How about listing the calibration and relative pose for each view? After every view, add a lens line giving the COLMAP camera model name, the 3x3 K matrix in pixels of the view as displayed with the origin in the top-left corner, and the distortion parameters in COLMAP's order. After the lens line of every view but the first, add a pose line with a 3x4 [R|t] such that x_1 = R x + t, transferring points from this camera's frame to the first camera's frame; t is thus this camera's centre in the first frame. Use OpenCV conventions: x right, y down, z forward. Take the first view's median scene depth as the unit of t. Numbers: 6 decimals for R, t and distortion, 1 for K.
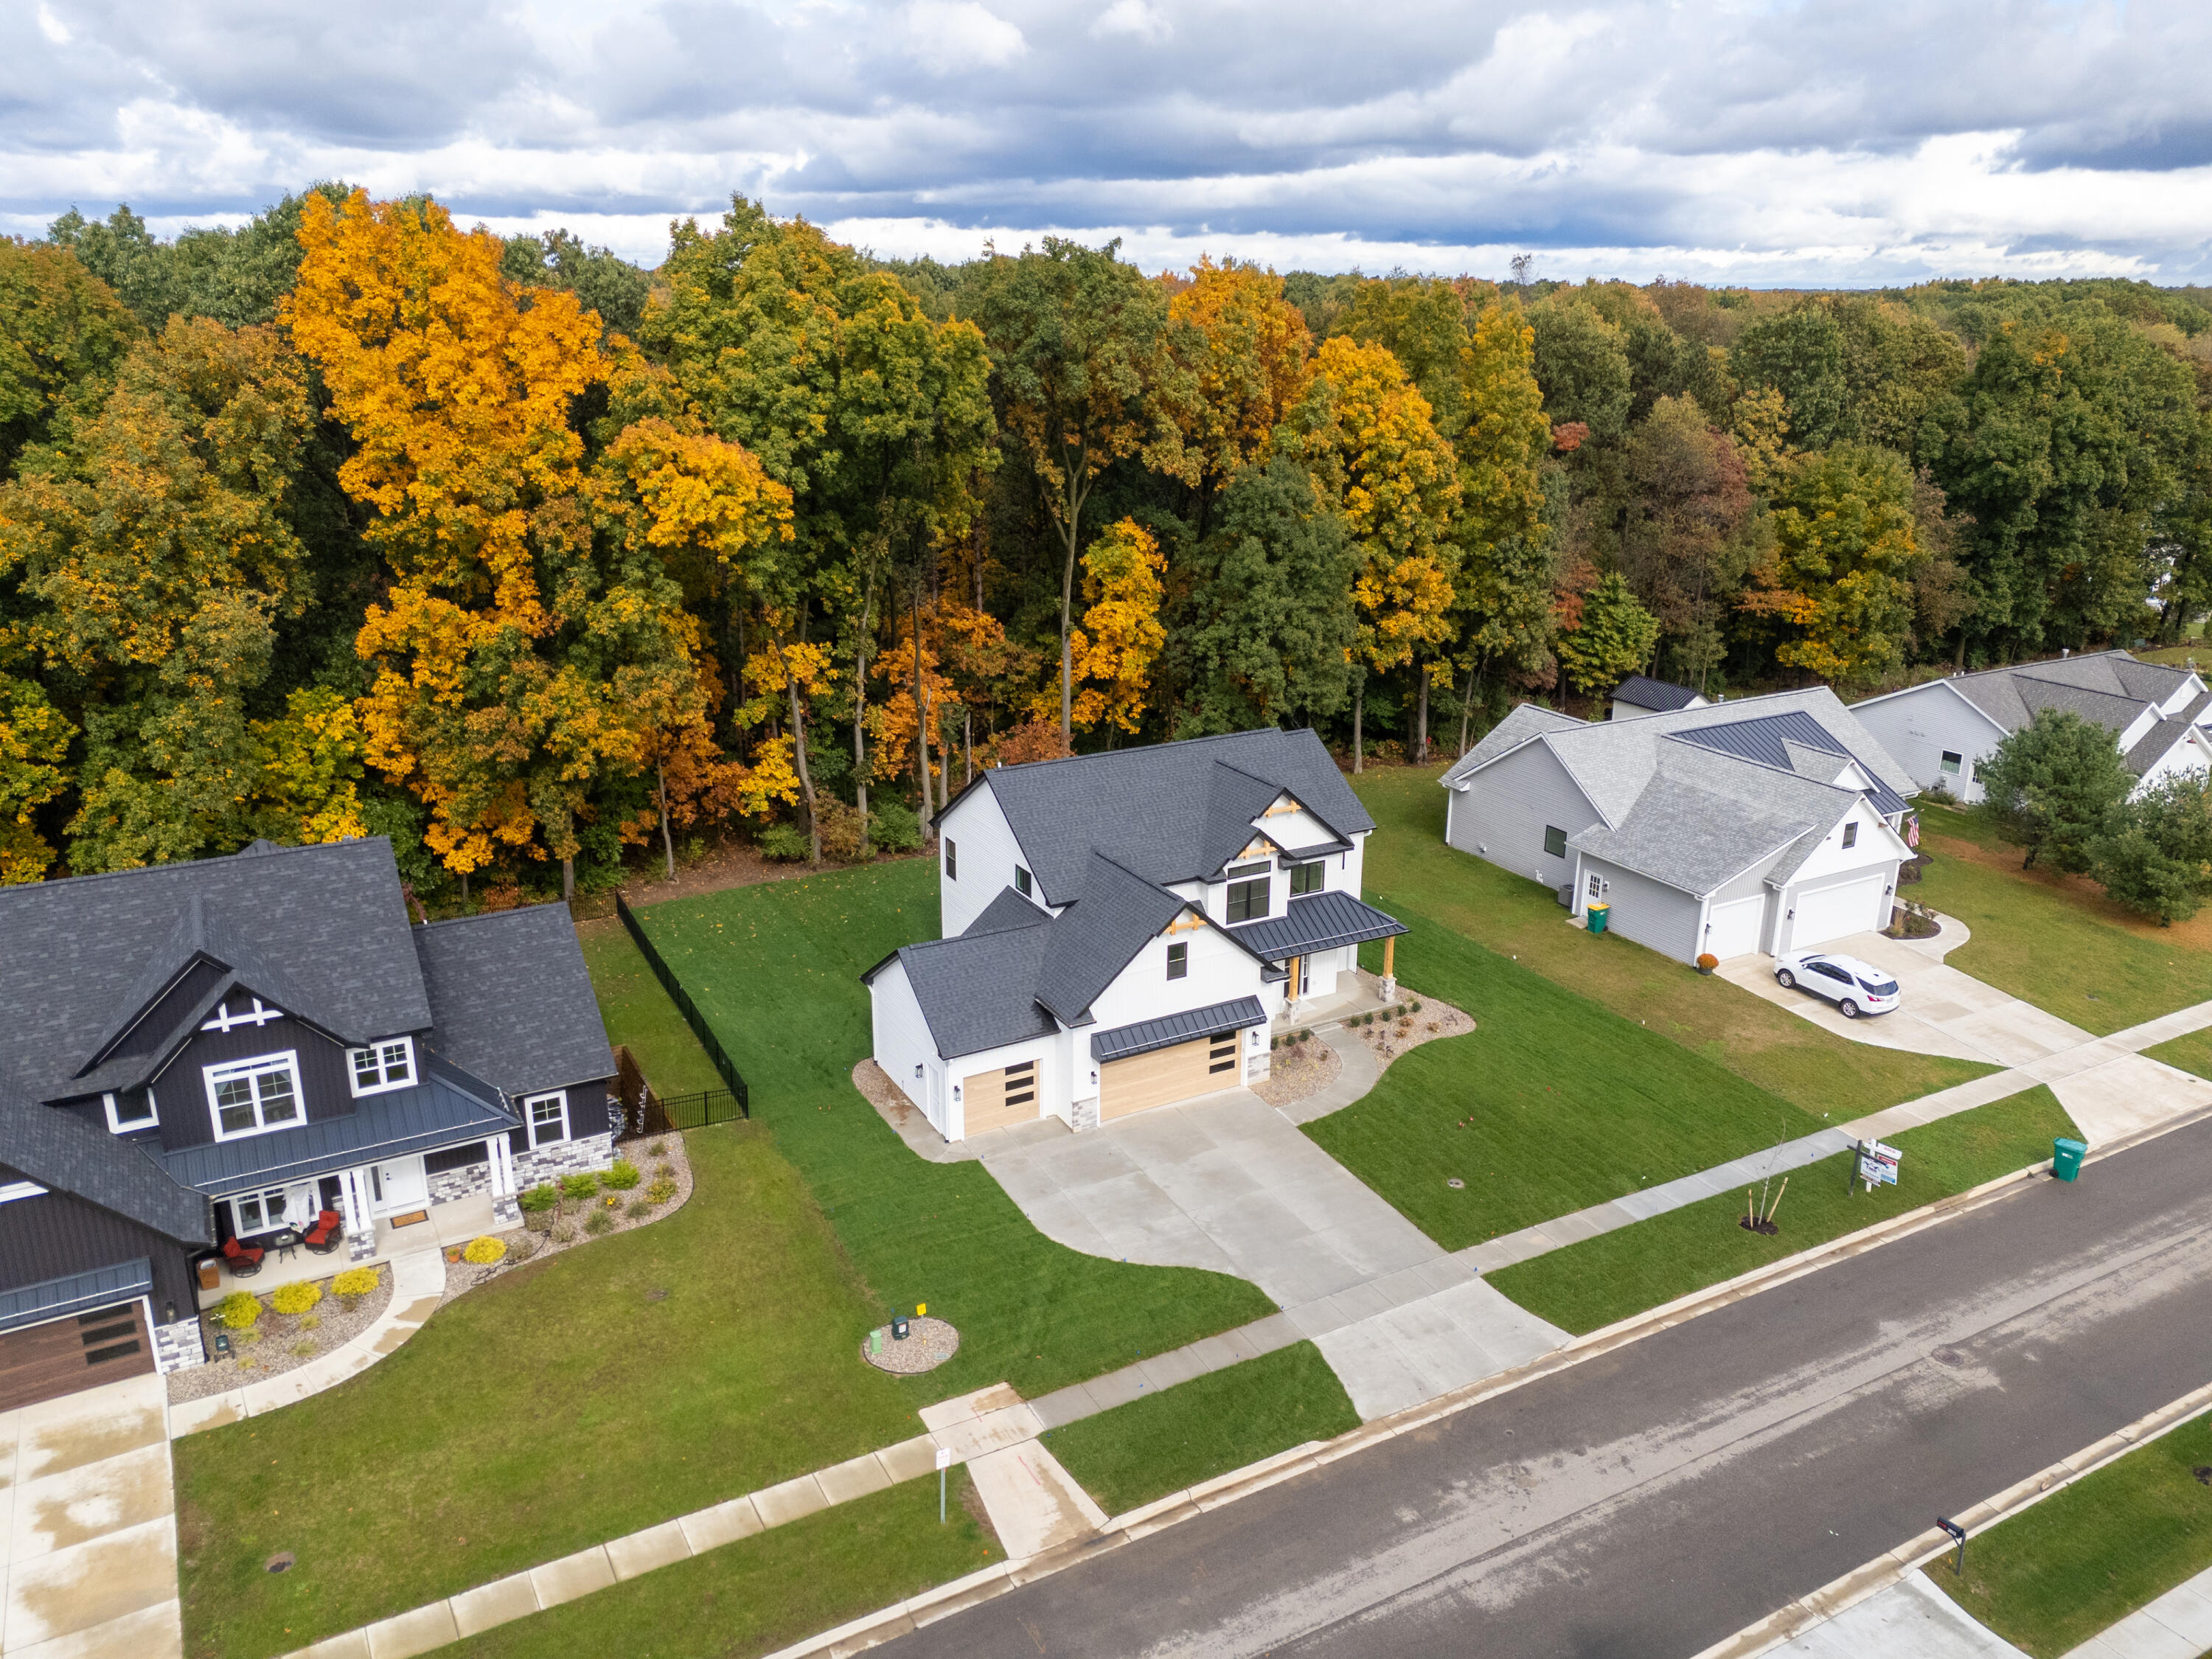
lens RADIAL K [[1624.6, 0, 1106.0], [0, 1624.6, 829.5], [0, 0, 1]] dist [0.094025, -0.110956]
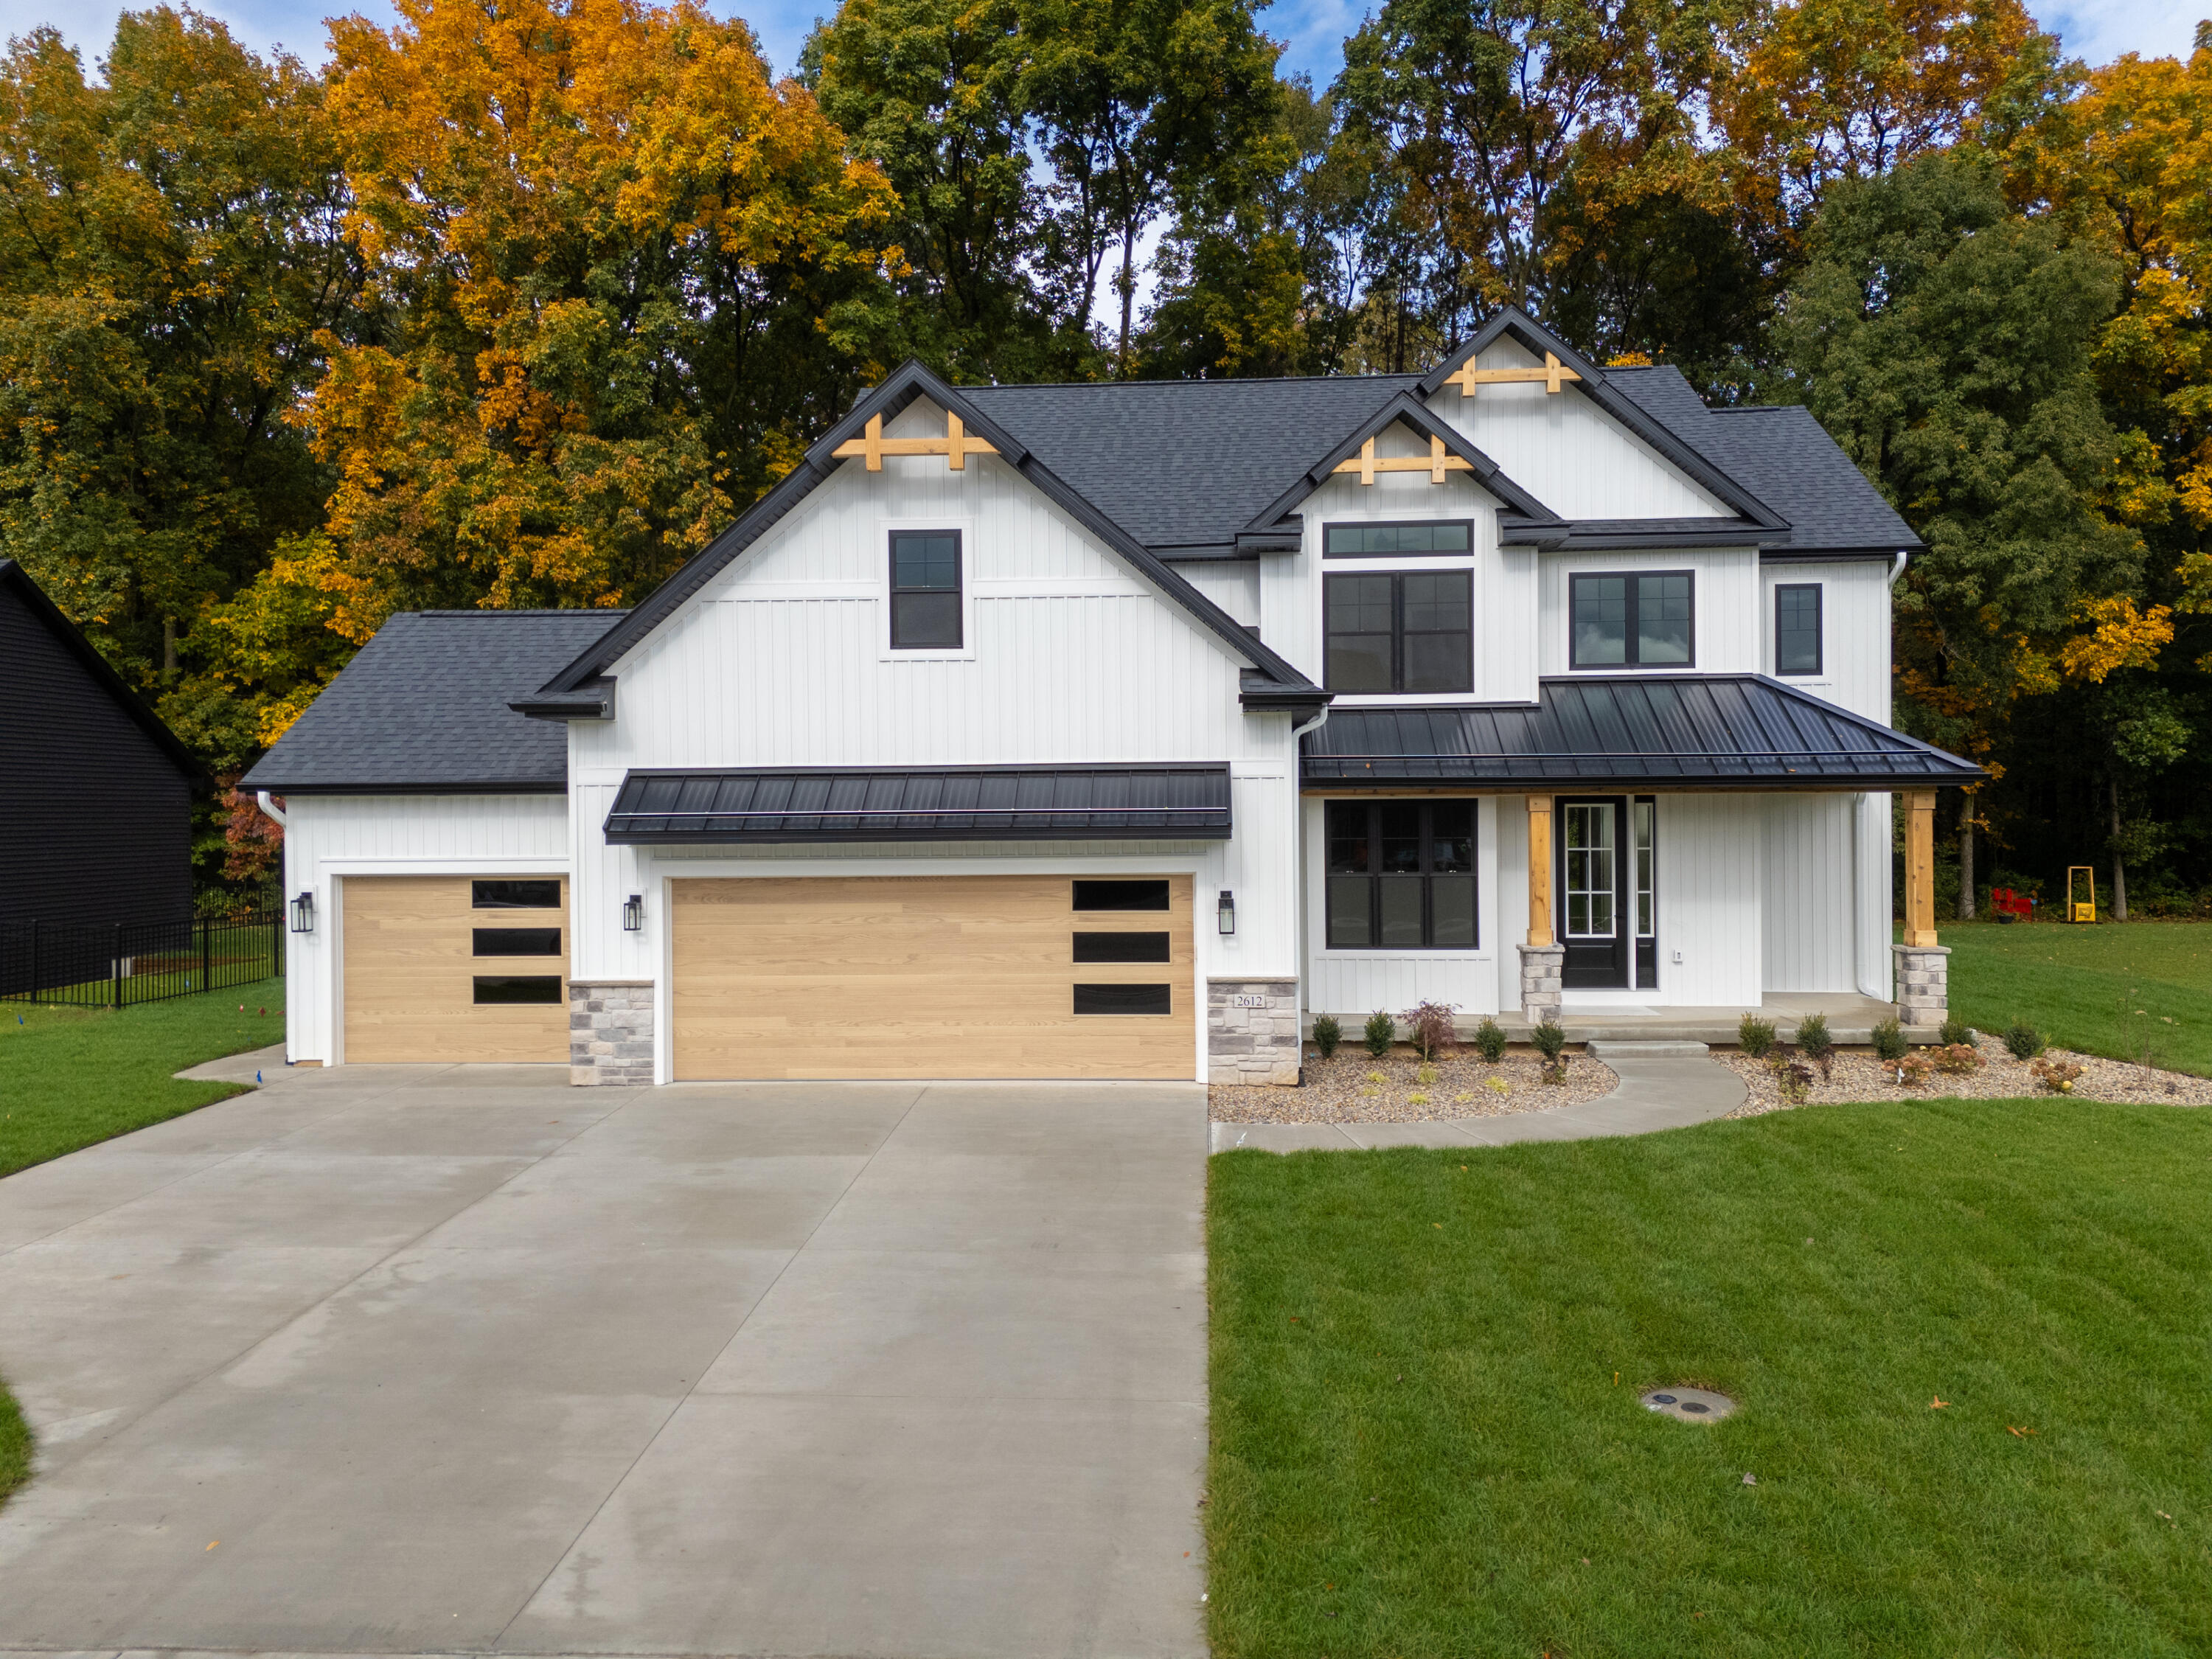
lens RADIAL K [[1624.6, 0, 1106.0], [0, 1624.6, 829.5], [0, 0, 1]] dist [0.094025, -0.110956]
pose [[0.837245, -0.008693, -0.546758, 0.294049], [-0.157551, 0.953639, -0.256417, 0.238966], [0.523639, 0.300826, 0.797061, 0.906049]]
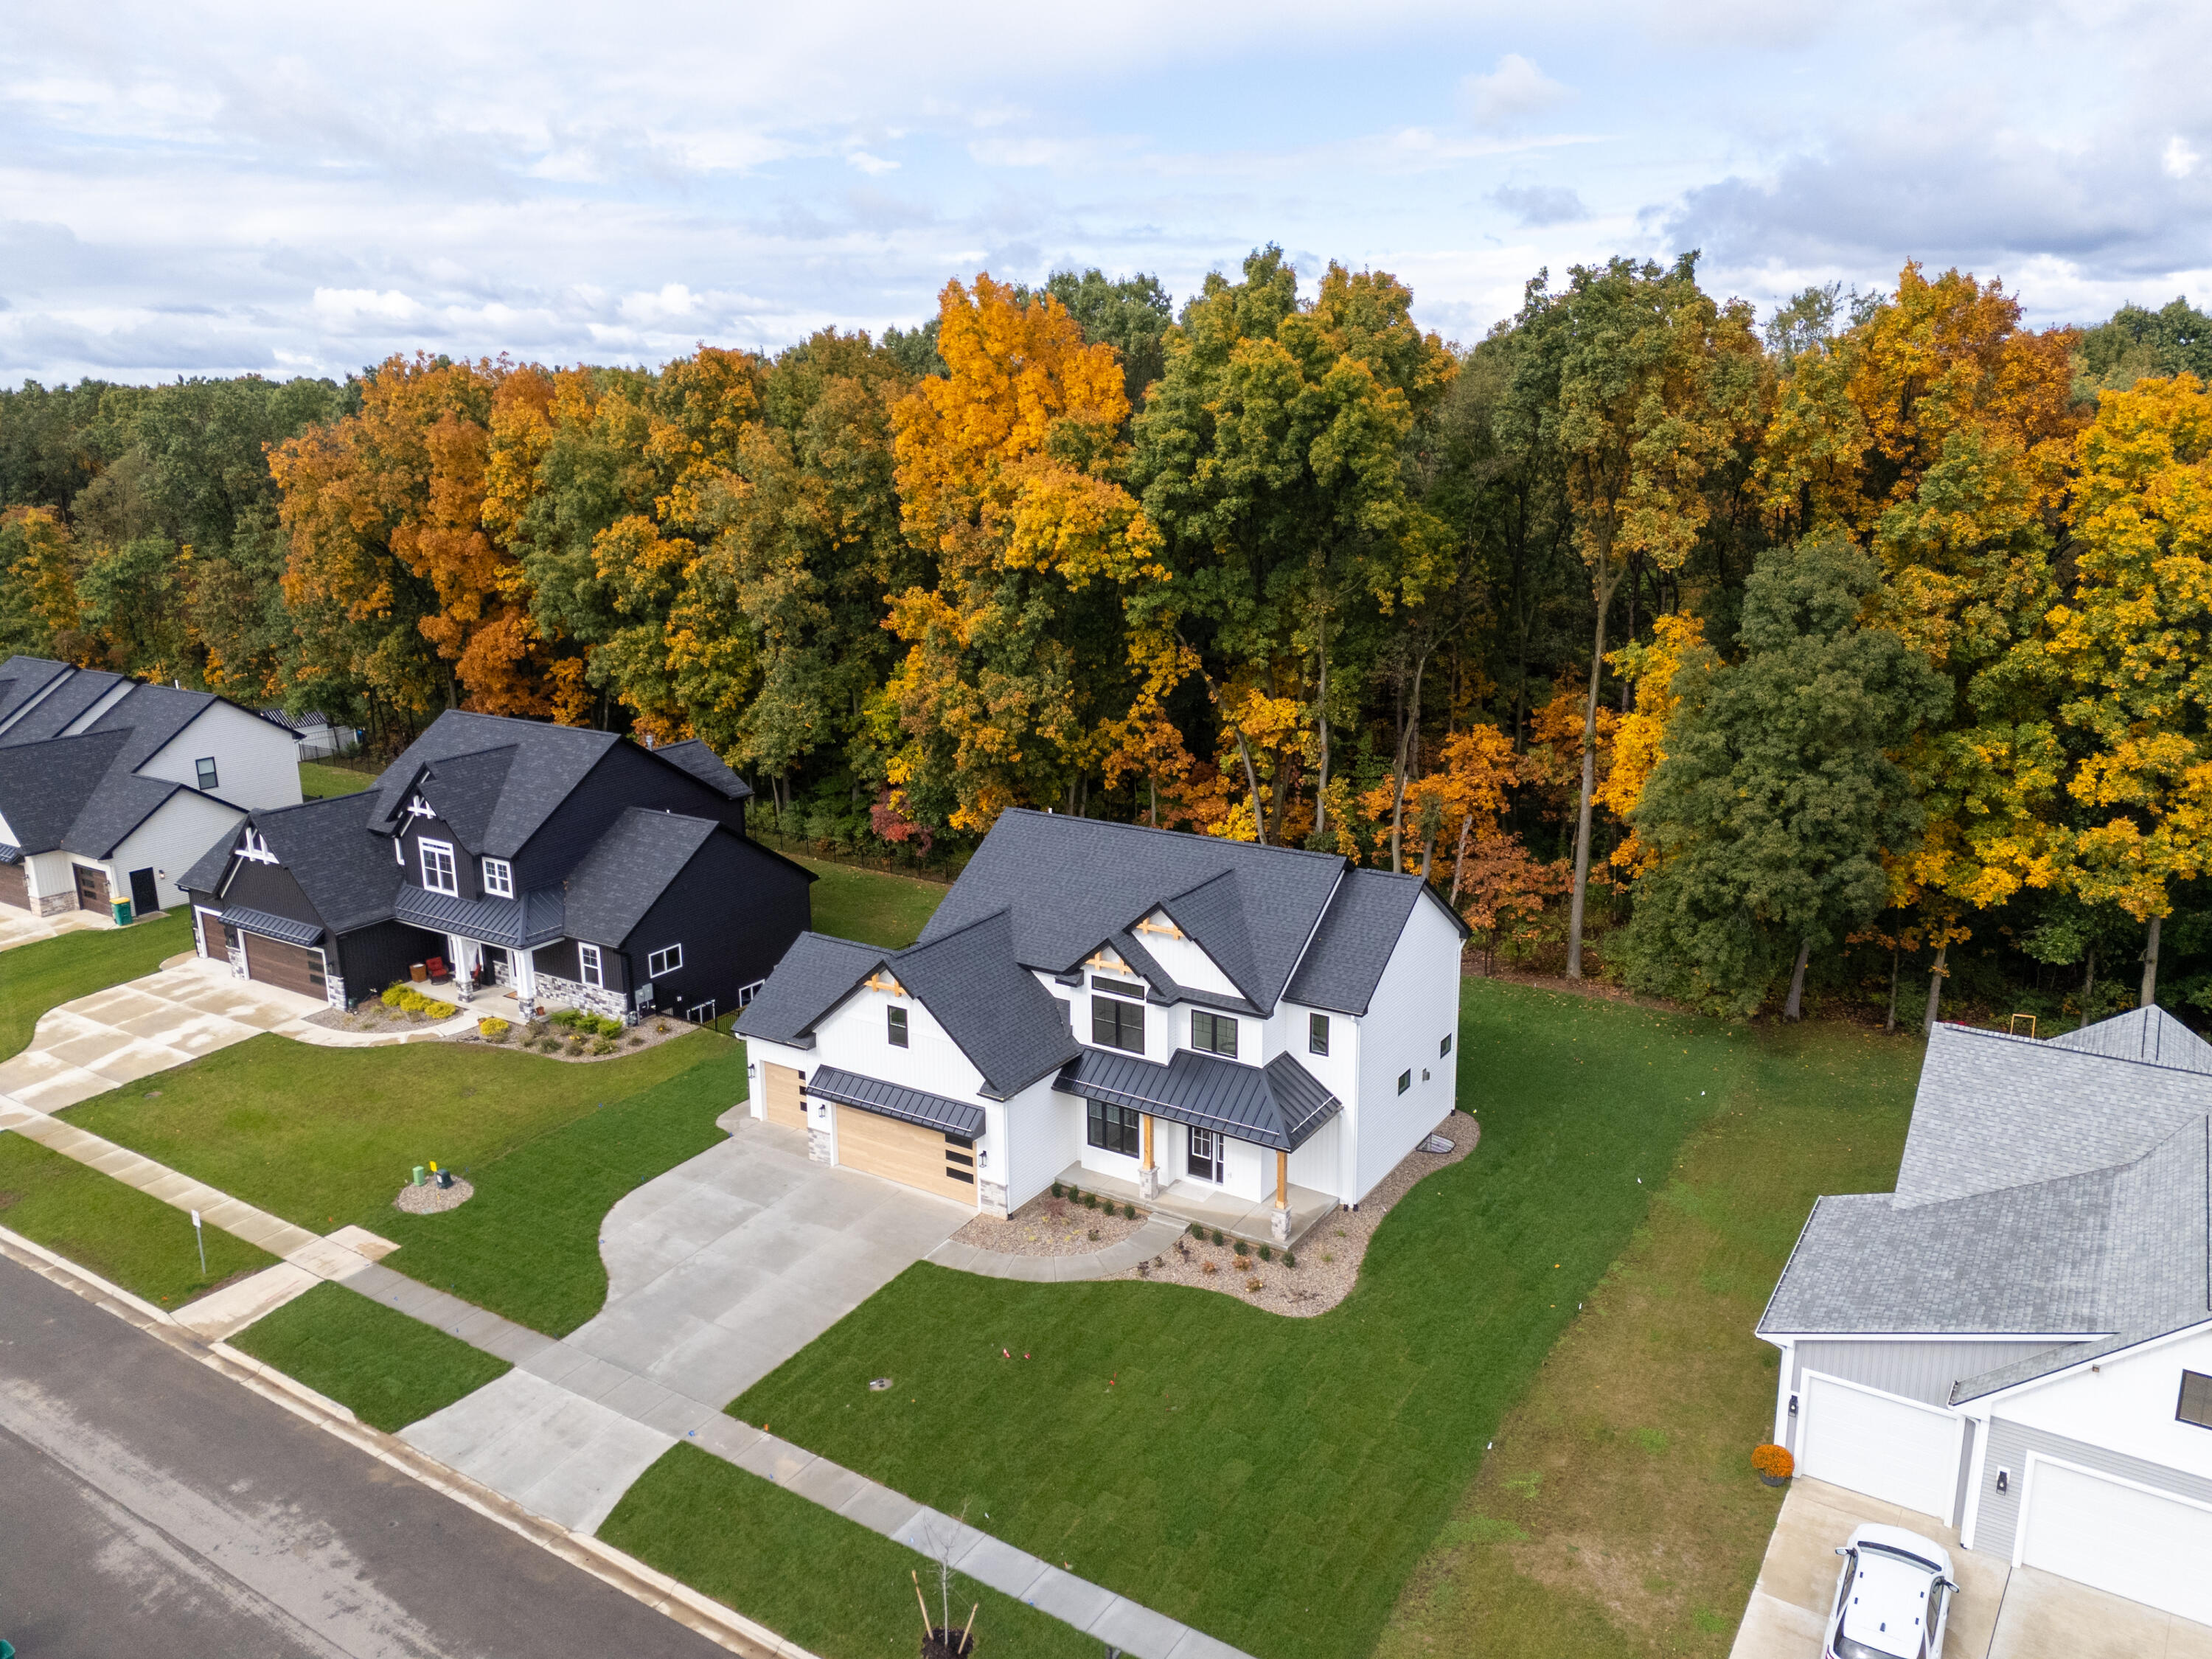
lens RADIAL K [[1627.6, 0, 1106.0], [0, 1627.6, 829.5], [0, 0, 1]] dist [0.061333, -0.043615]
pose [[0.462712, 0.210560, -0.861140, 1.009036], [-0.264647, 0.959898, 0.092506, -0.164714], [0.846085, 0.185094, 0.499881, 0.727381]]
